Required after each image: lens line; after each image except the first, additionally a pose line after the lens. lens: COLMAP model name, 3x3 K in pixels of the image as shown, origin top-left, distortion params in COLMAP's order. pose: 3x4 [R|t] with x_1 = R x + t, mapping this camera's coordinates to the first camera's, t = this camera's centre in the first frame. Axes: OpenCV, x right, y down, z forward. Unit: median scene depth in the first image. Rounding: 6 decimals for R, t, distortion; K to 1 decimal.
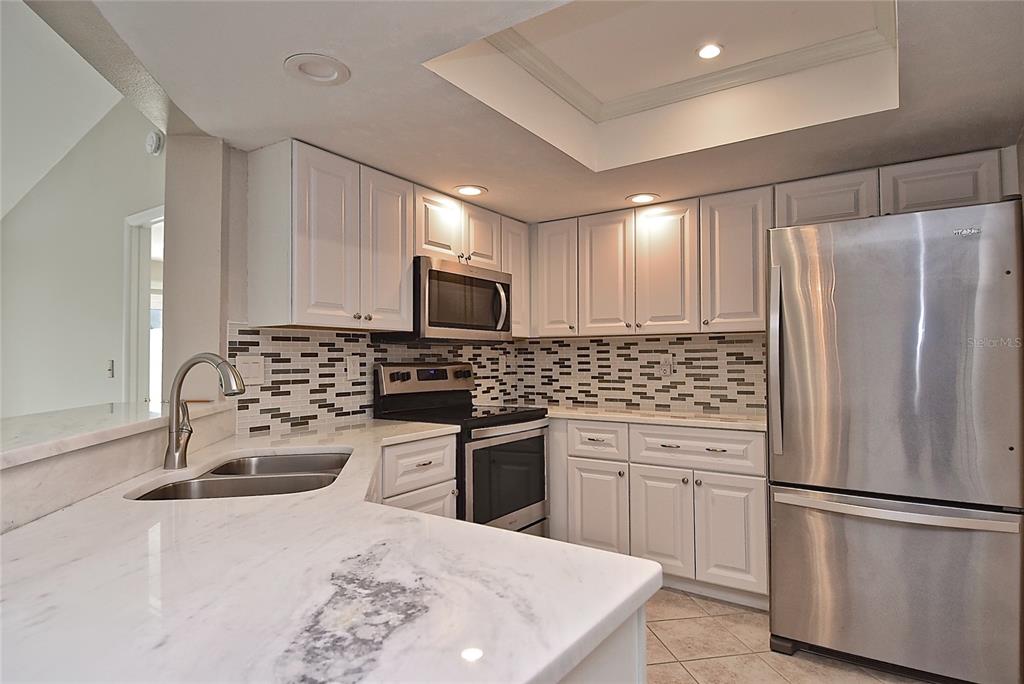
lens RADIAL K [[555.2, 0, 517.4], [0, 555.2, 345.1], [0, 0, 1]] dist [0.047676, -0.059458]
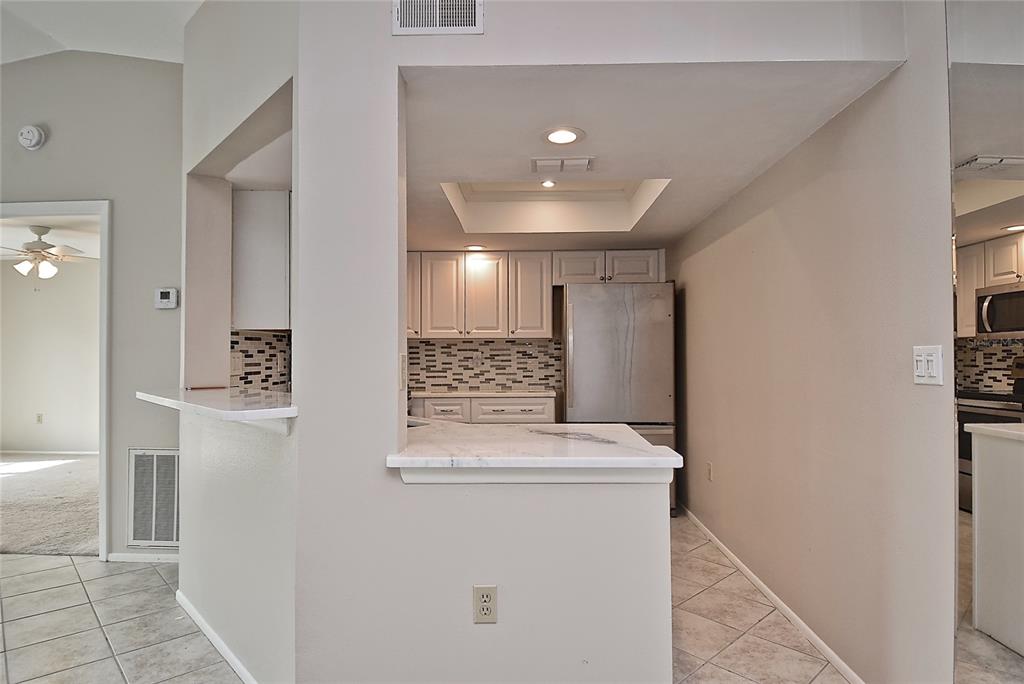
lens RADIAL K [[555.2, 0, 517.4], [0, 555.2, 345.1], [0, 0, 1]] dist [0.047676, -0.059458]
pose [[0.837024, 0.010426, 0.547066, -0.470325], [-0.012903, 0.999917, 0.000685, -0.004420], [-0.547013, -0.007632, 0.837089, -0.296113]]
